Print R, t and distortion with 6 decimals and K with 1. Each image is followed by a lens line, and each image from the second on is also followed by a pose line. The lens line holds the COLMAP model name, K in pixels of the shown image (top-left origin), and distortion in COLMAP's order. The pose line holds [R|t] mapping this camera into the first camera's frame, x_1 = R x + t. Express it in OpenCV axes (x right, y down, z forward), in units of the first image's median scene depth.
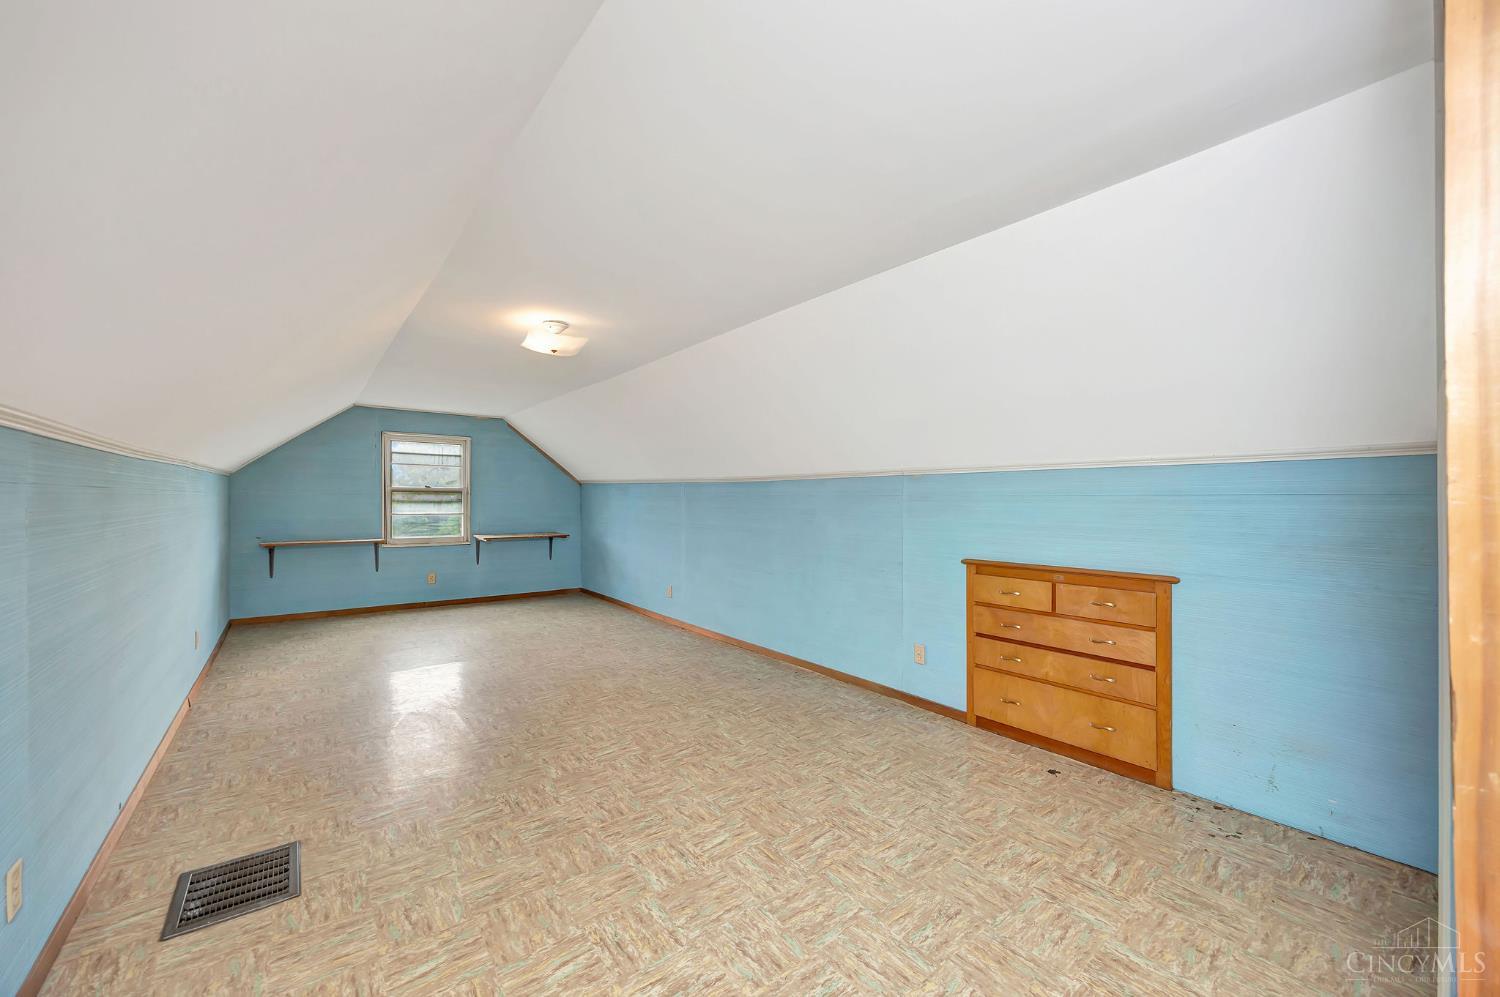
lens RADIAL K [[574.3, 0, 746.4], [0, 574.3, 498.8], [0, 0, 1]] dist [-0.003853, 0.000097]
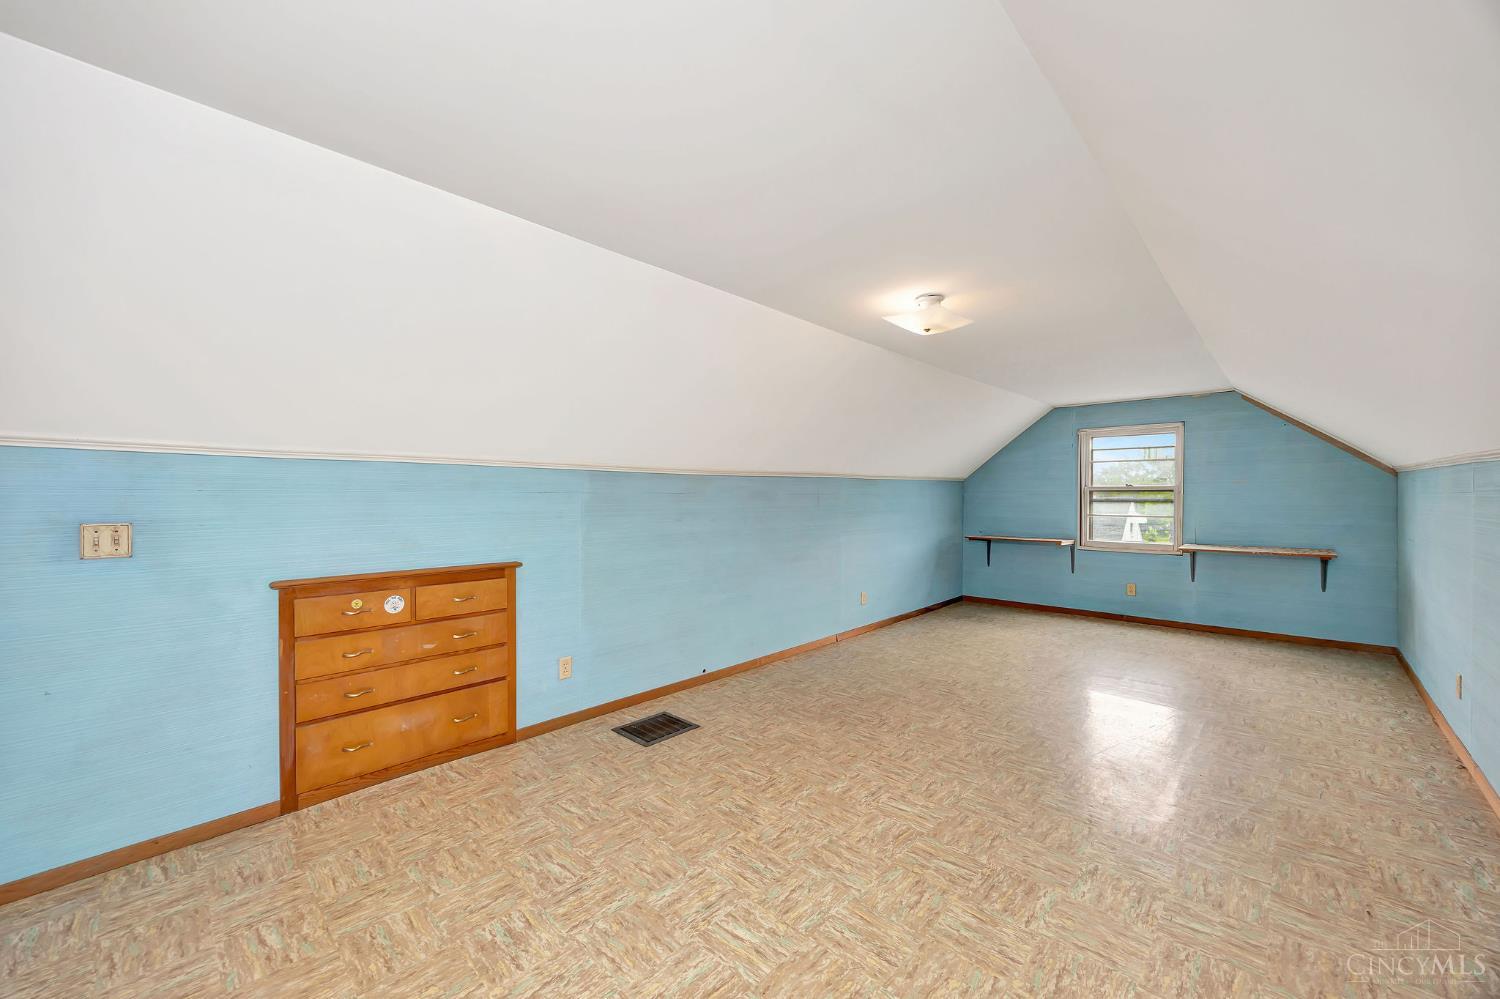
lens RADIAL K [[574.3, 0, 745.1], [0, 574.3, 501.7], [0, 0, 1]] dist [-0.003853, 0.000097]
pose [[0.136808, 0.001531, -0.990596, 0.251343], [0.004819, 0.999986, 0.002211, -0.000047], [0.990586, -0.005076, 0.136799, 0.309242]]
